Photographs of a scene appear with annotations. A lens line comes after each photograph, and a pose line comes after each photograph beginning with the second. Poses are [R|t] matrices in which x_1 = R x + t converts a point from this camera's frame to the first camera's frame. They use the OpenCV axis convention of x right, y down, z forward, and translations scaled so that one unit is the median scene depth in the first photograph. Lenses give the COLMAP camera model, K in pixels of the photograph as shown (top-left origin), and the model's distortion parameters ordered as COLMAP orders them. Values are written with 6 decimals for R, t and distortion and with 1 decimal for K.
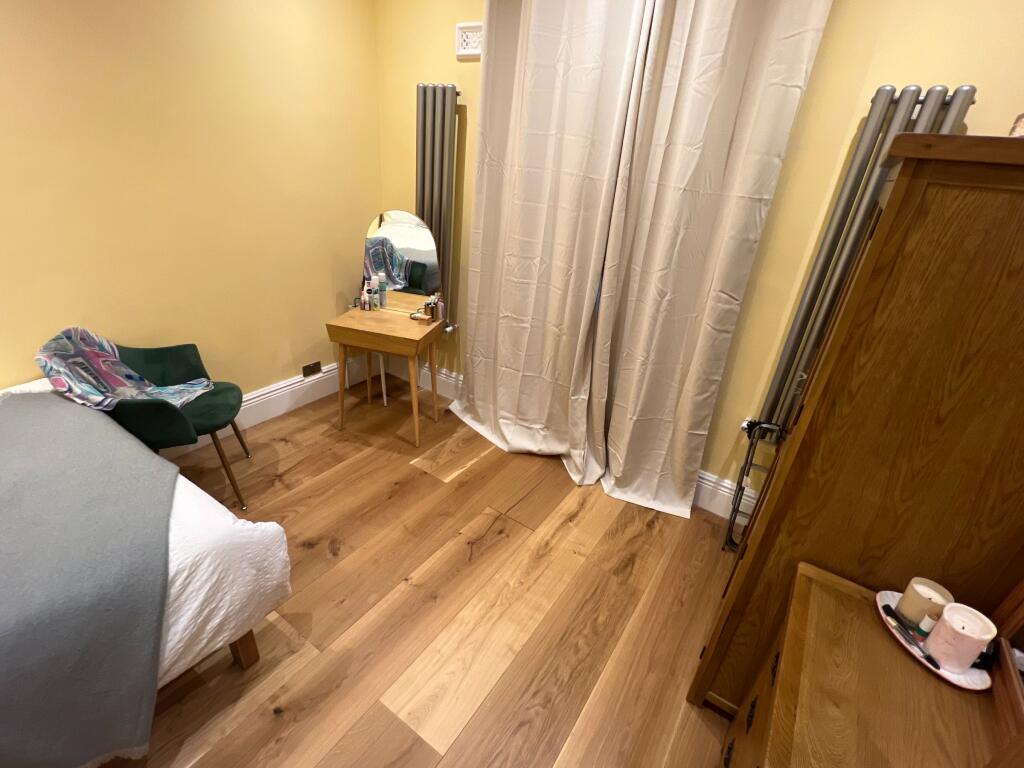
lens RADIAL K [[477.1, 0, 508.4], [0, 477.1, 383.9], [0, 0, 1]] dist [-0.001078, 0.001151]
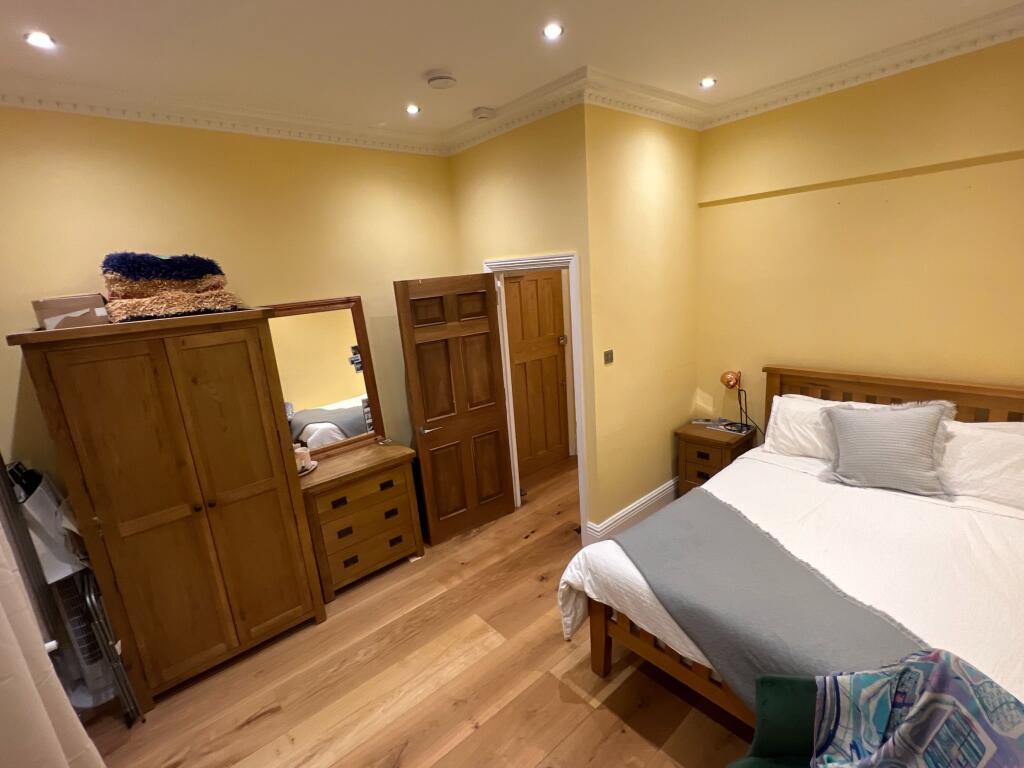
lens RADIAL K [[477.1, 0, 509.3], [0, 477.1, 386.8], [0, 0, 1]] dist [-0.001078, 0.001151]
pose [[-0.965386, -0.071084, 0.250953, -0.378799], [0.111109, 0.758403, 0.642246, -0.597435], [-0.235977, 0.647899, -0.724253, 0.986940]]
